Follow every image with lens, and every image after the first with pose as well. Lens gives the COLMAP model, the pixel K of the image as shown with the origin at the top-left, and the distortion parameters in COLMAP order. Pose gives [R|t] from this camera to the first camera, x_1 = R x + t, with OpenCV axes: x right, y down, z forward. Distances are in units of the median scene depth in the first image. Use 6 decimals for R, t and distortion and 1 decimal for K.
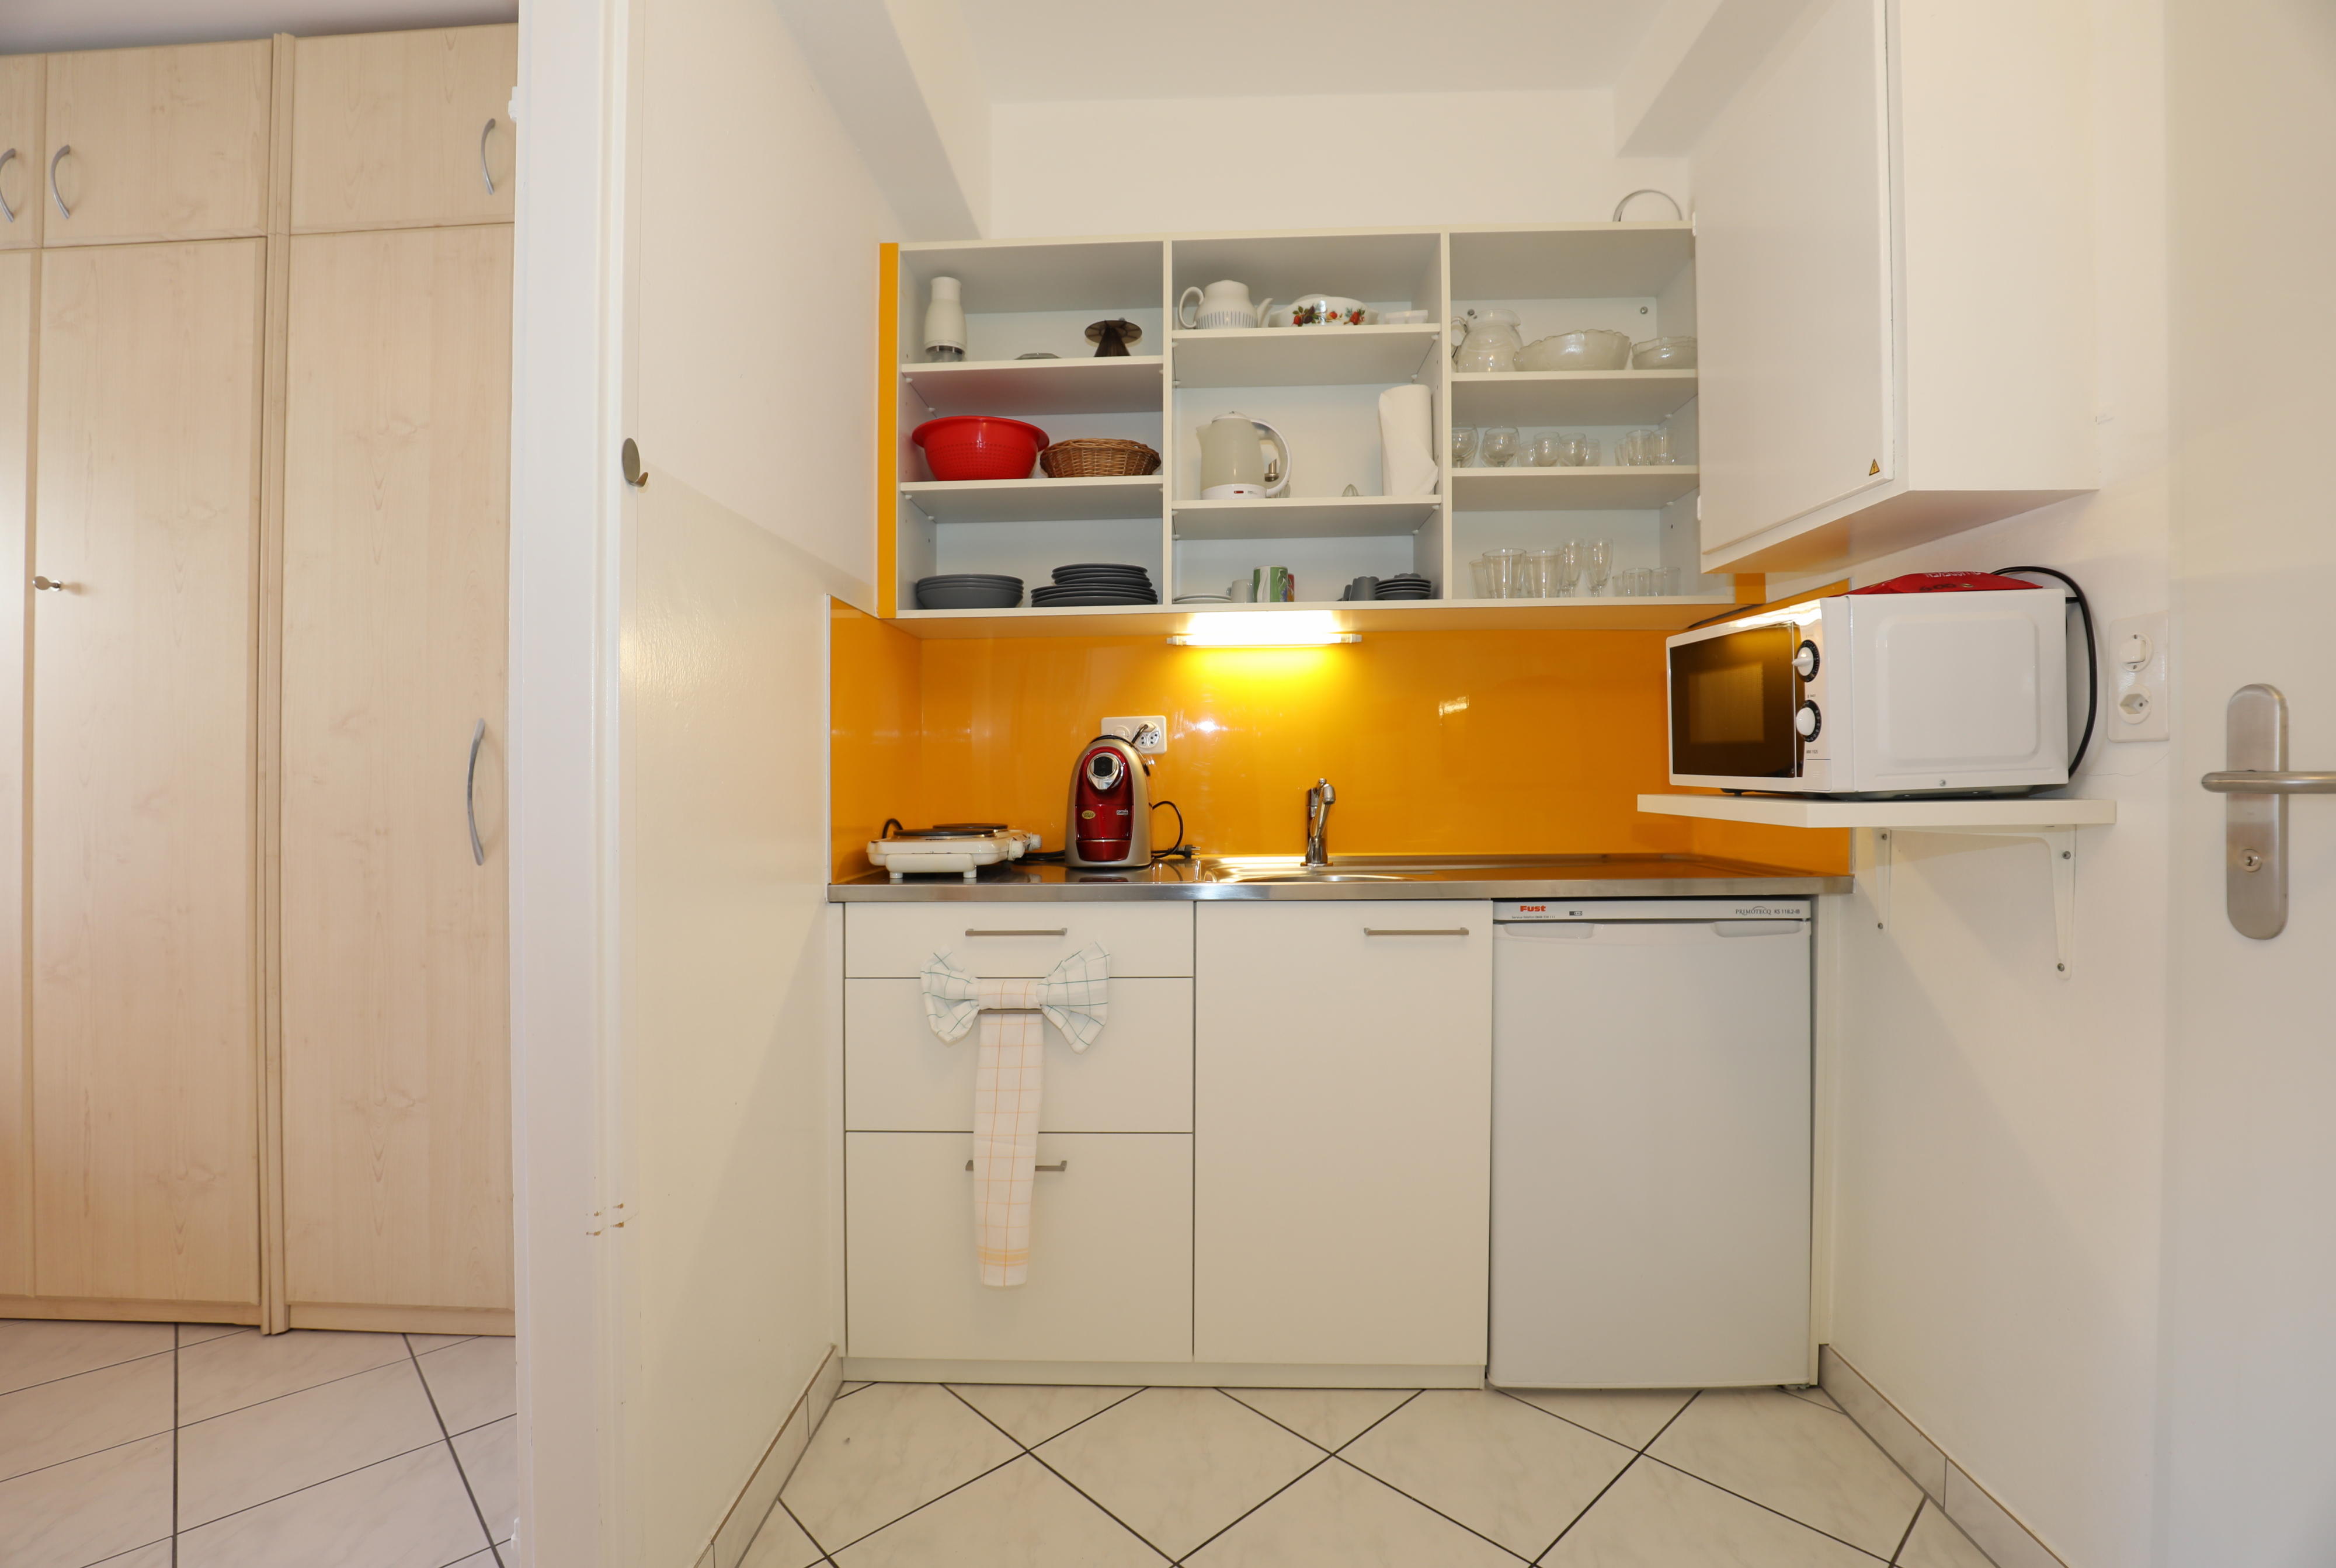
lens RADIAL K [[1052.5, 0, 1168.0], [0, 1052.5, 784.0], [0, 0, 1]] dist [-0.001038, -0.000296]
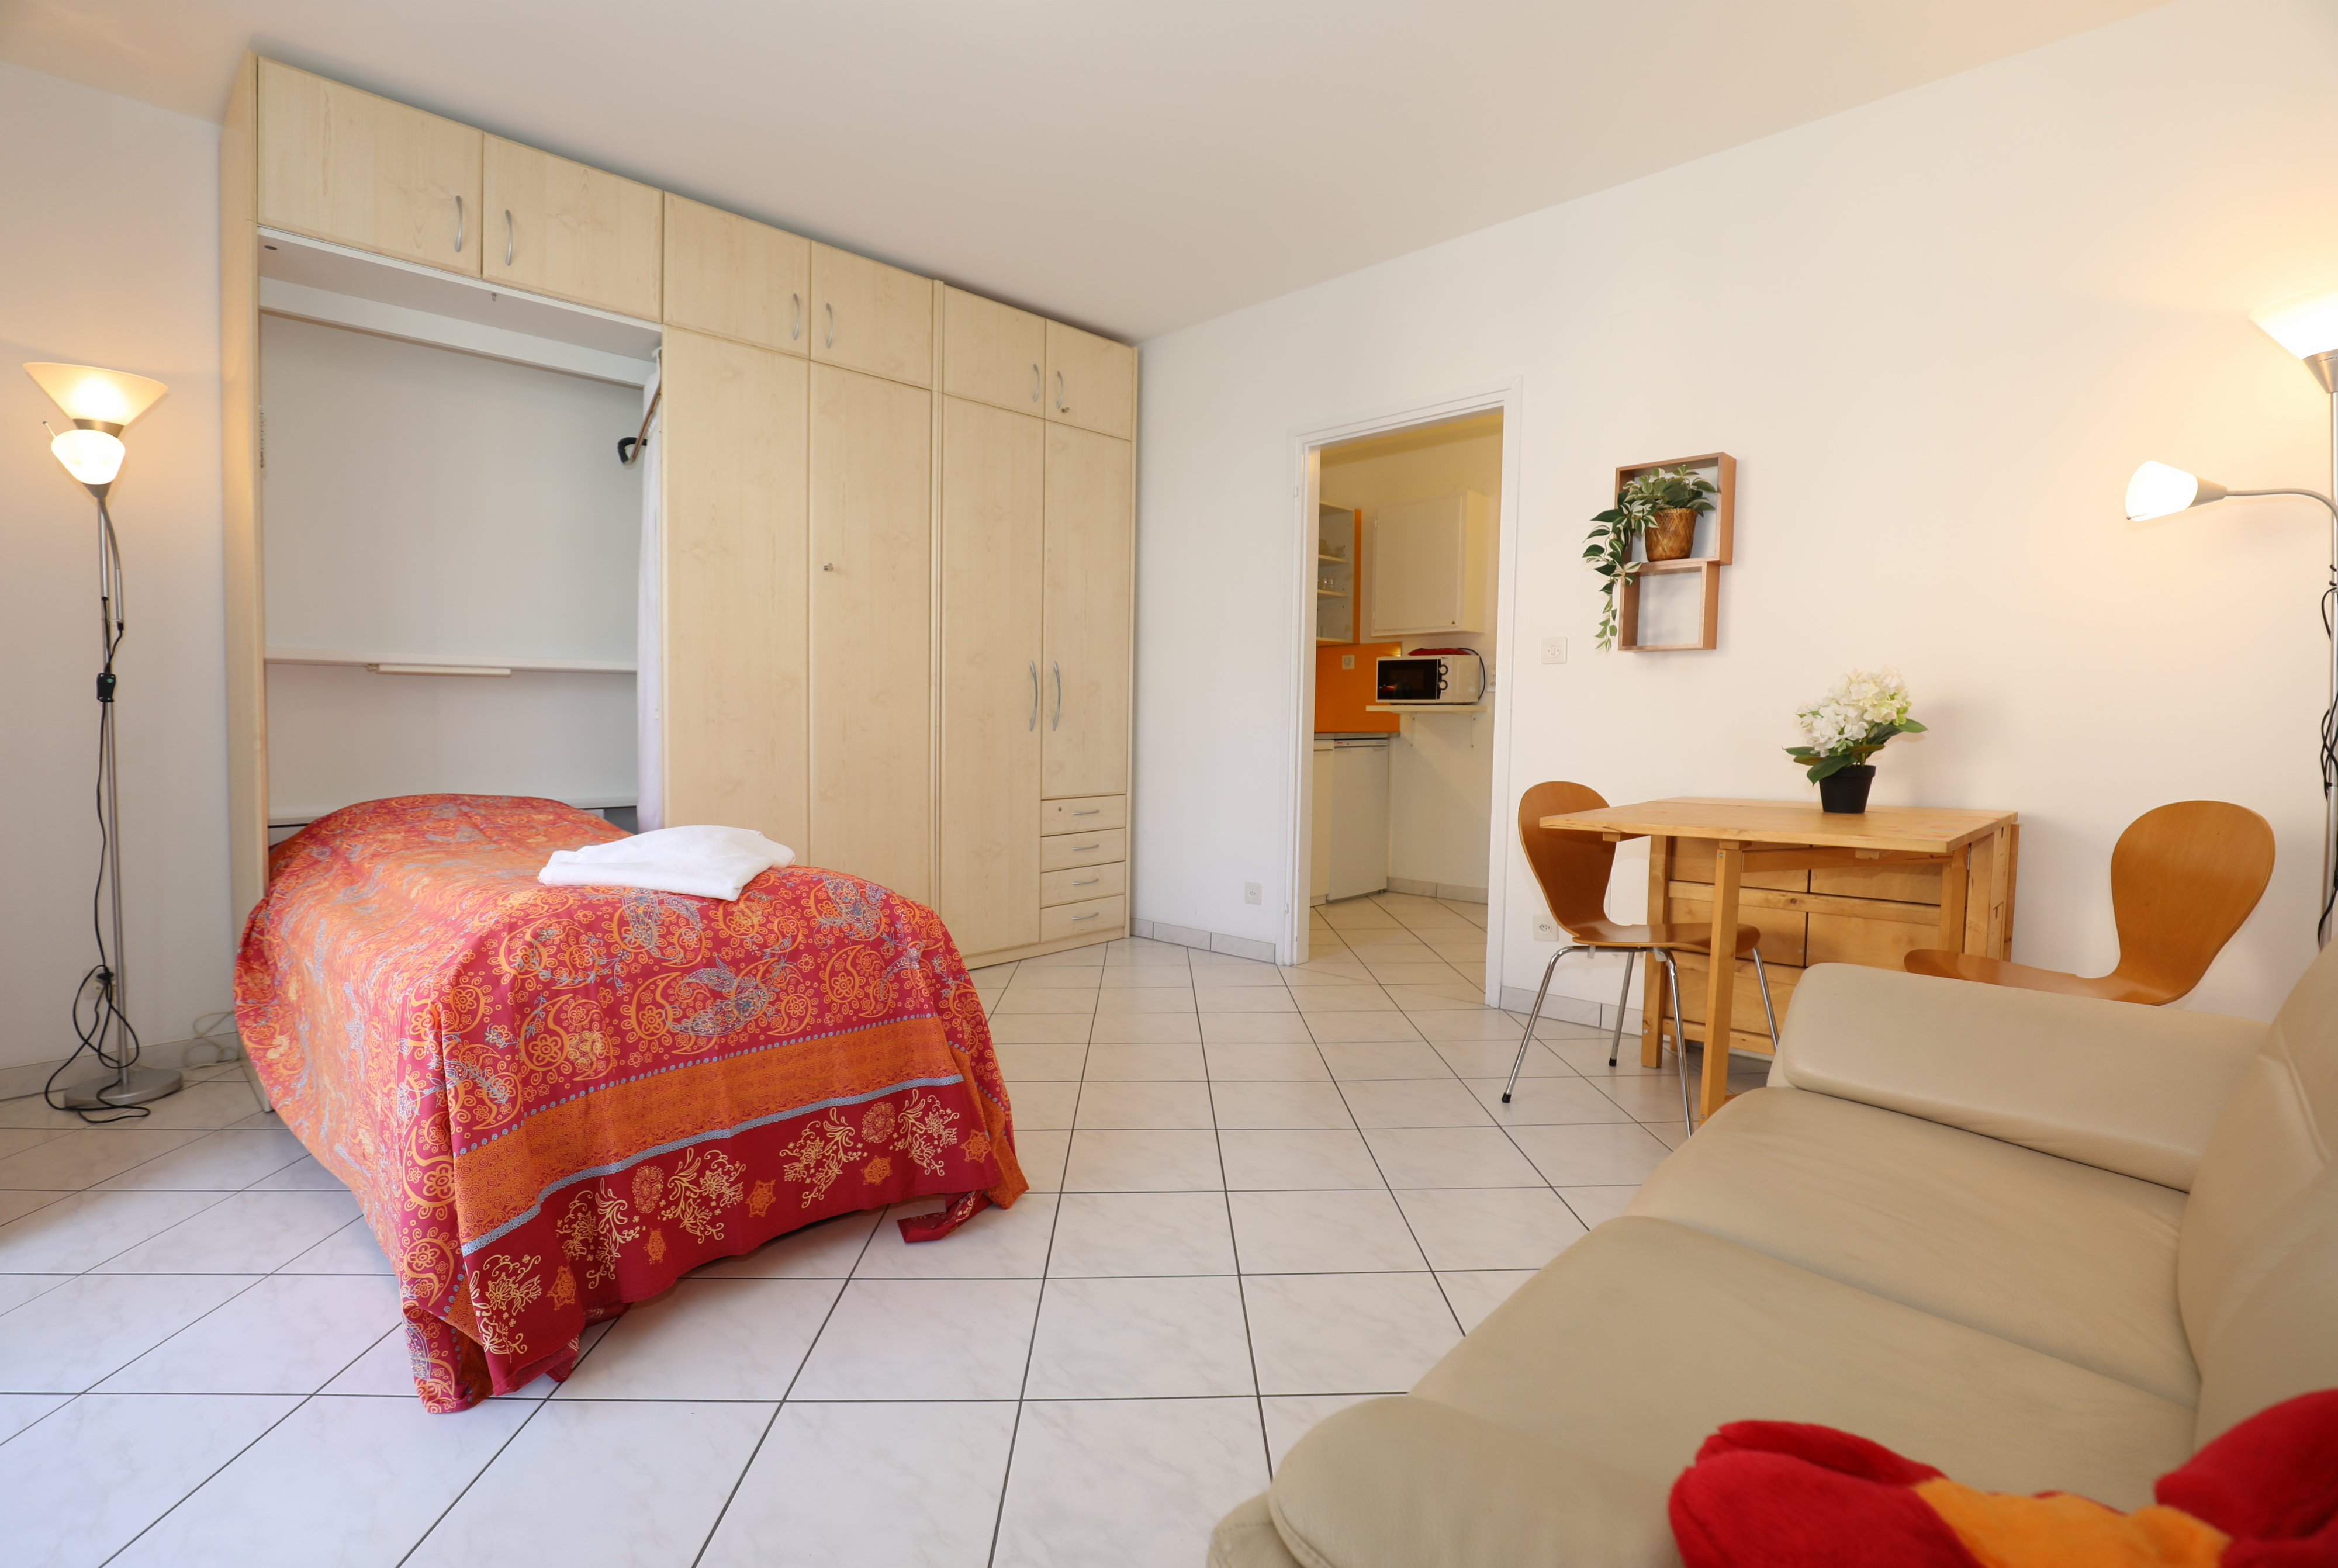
lens RADIAL K [[1053.3, 0, 1169.0], [0, 1053.3, 784.0], [0, 0, 1]] dist [-0.001038, -0.000296]
pose [[0.660341, -0.038531, 0.749977, -2.222939], [-0.002458, 0.998567, 0.053466, 0.074635], [-0.750962, -0.037149, 0.659300, -0.612919]]
